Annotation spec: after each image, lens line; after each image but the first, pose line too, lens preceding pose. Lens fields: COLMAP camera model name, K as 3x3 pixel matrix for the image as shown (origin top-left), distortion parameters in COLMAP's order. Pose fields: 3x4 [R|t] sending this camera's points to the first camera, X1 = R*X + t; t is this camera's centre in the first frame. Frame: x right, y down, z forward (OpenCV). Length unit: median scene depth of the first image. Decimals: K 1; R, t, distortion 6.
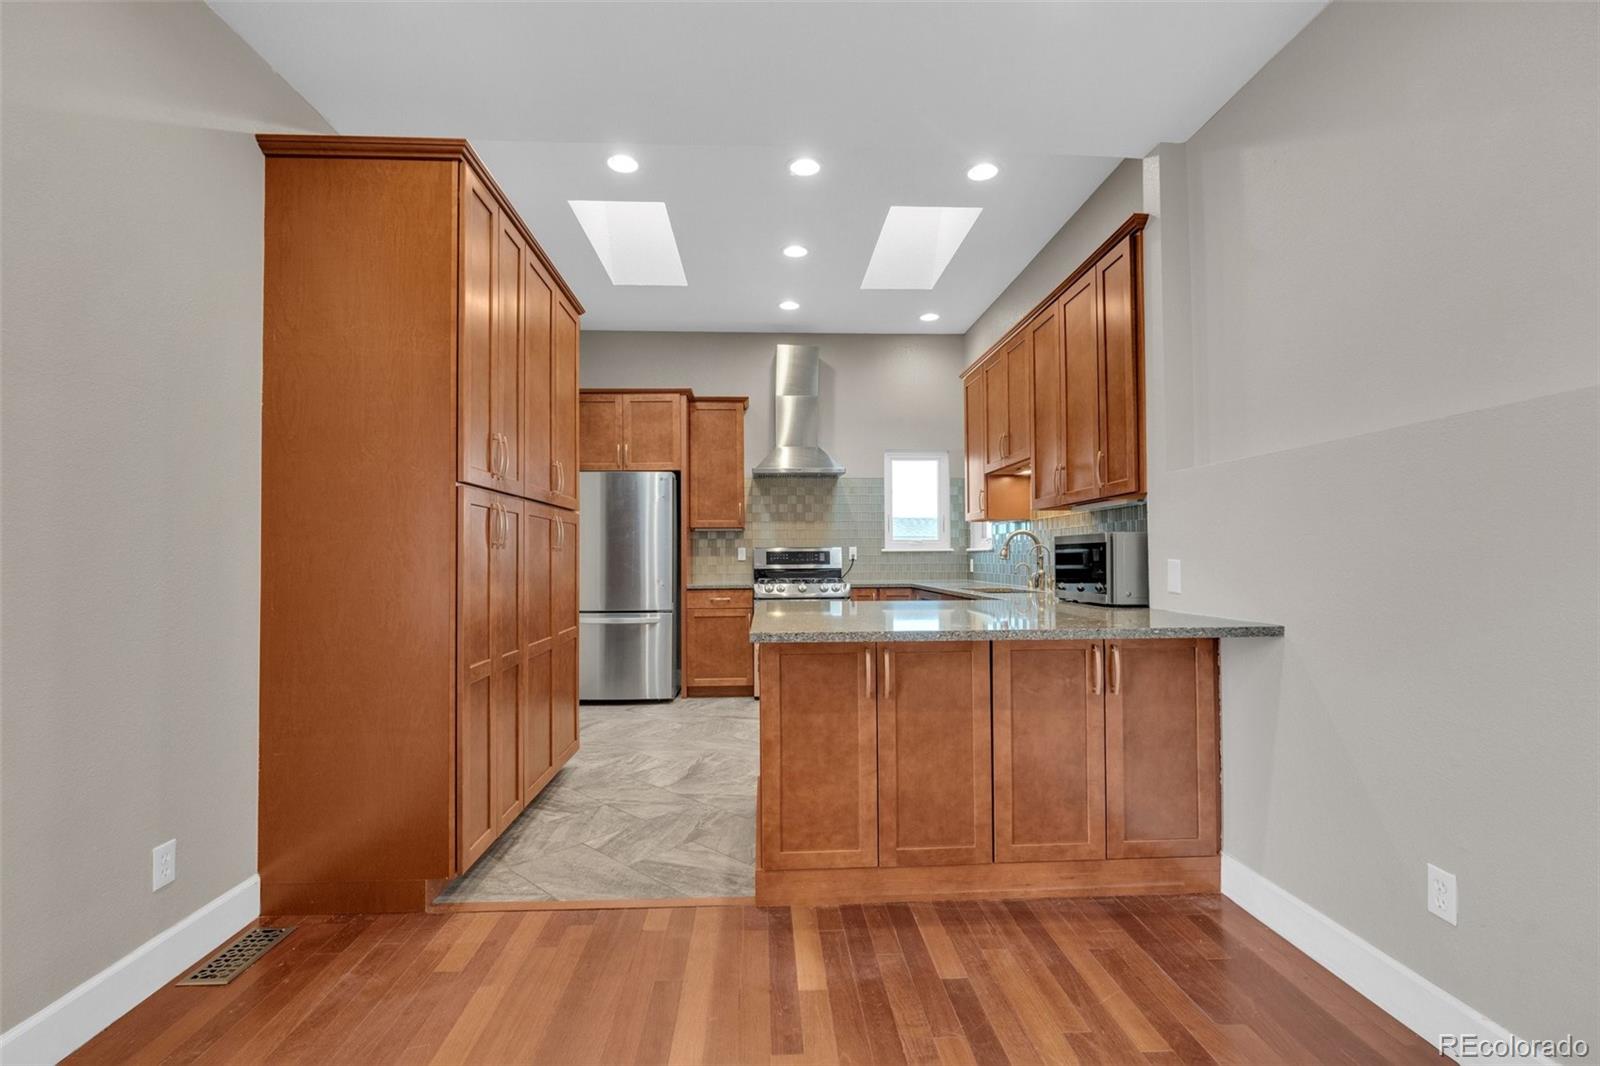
lens RADIAL K [[711.0, 0, 794.7], [0, 711.0, 539.4], [0, 0, 1]] dist [-0.010402, 0.004186]
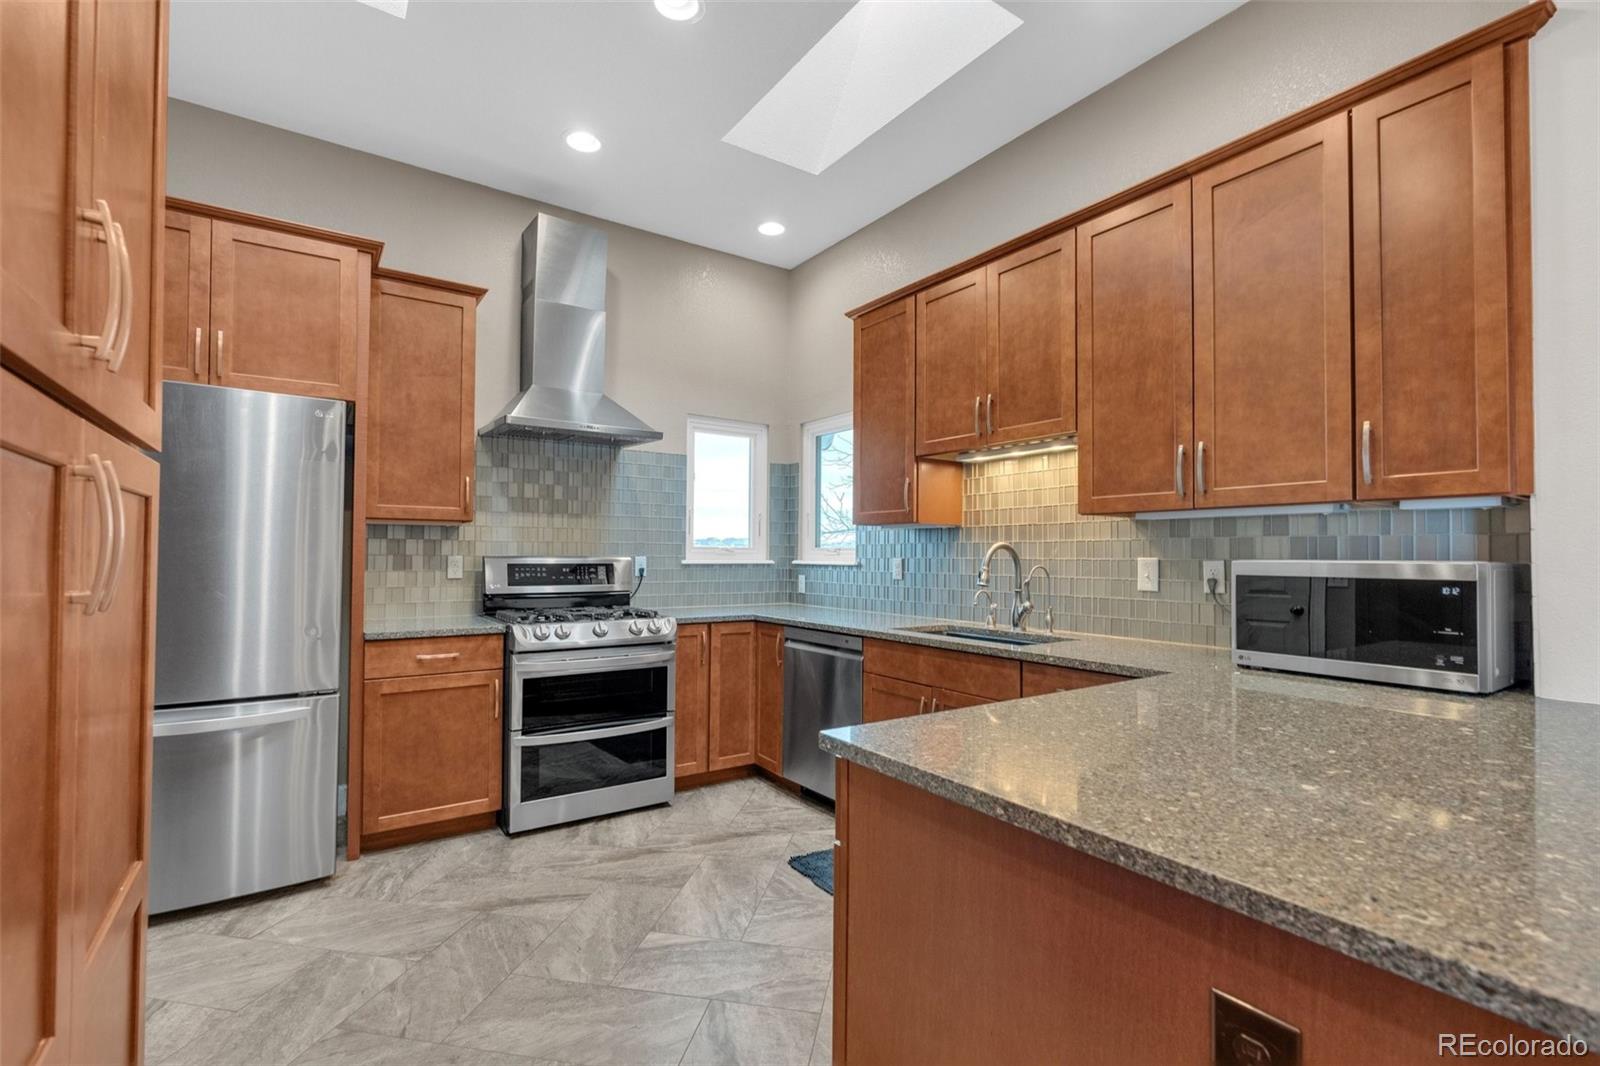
lens RADIAL K [[711.0, 0, 794.7], [0, 711.0, 539.5], [0, 0, 1]] dist [-0.010402, 0.004186]
pose [[0.852365, 0.023515, 0.522419, -0.200889], [-0.025774, 0.999663, -0.002944, -0.009707], [-0.522312, -0.010955, 0.852684, 0.535808]]
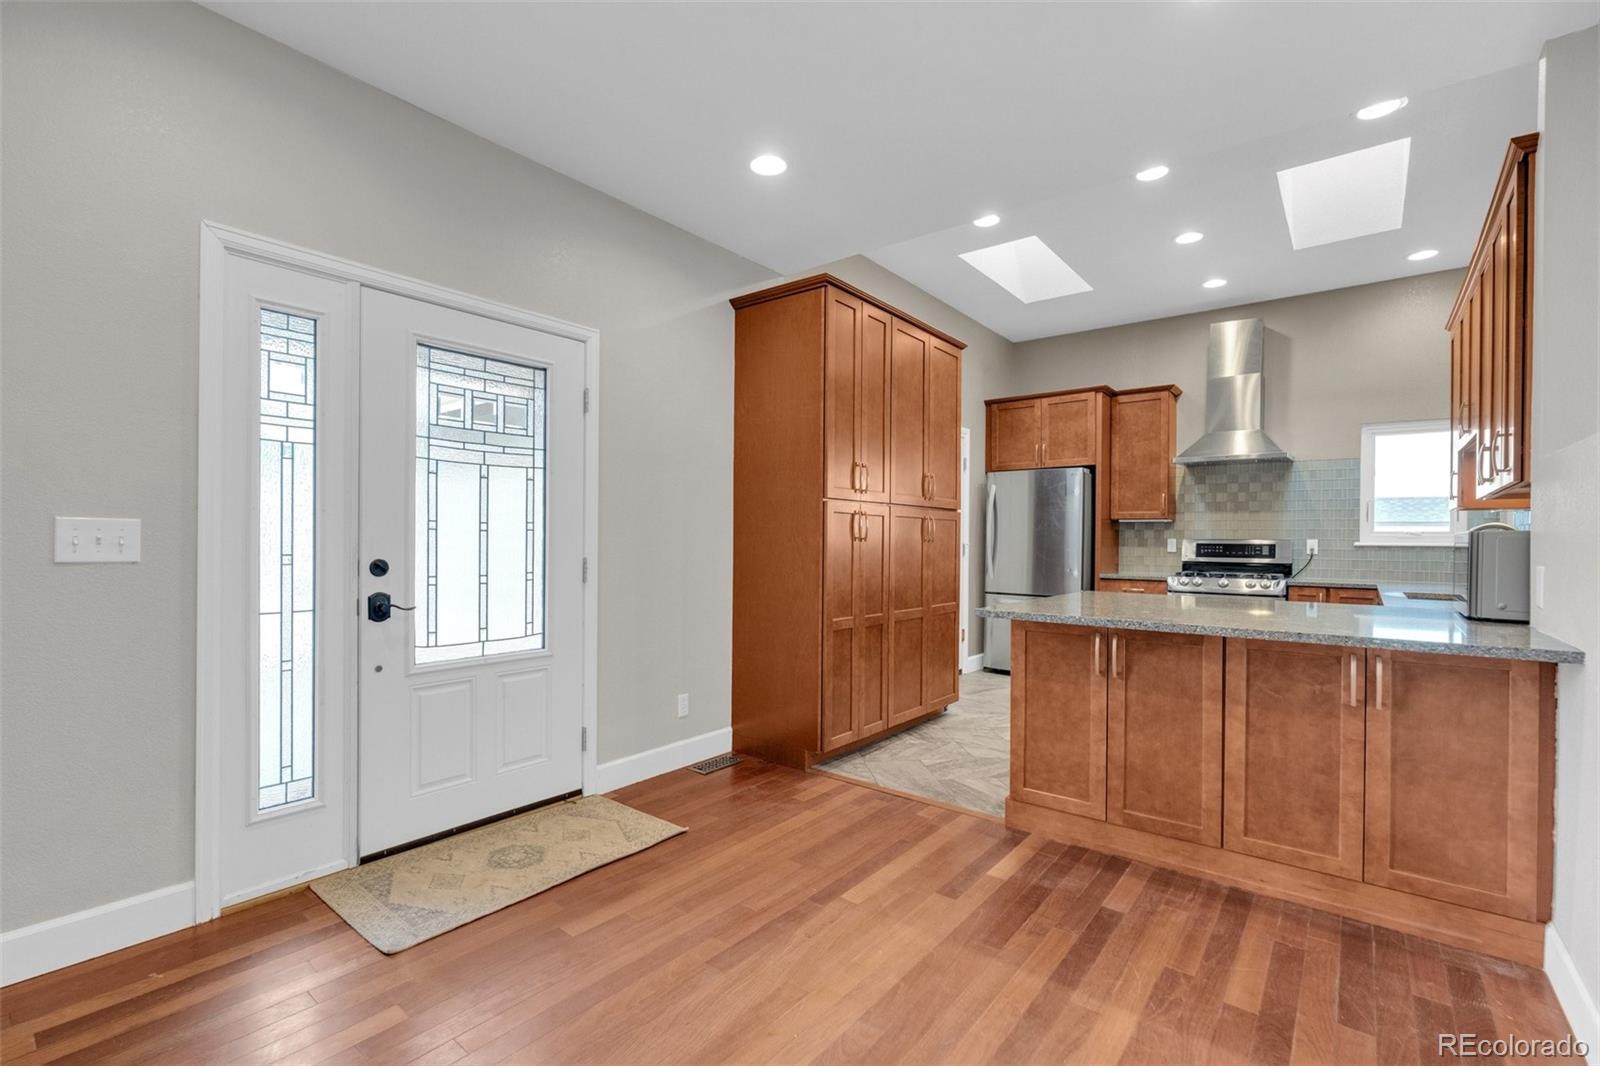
lens RADIAL K [[711.0, 0, 796.9], [0, 711.0, 541.0], [0, 0, 1]] dist [-0.010402, 0.004186]
pose [[0.750995, 0.013819, -0.660163, 0.260736], [0.002017, 0.999728, 0.023221, -0.012979], [0.660305, -0.018770, 0.750763, -0.102336]]
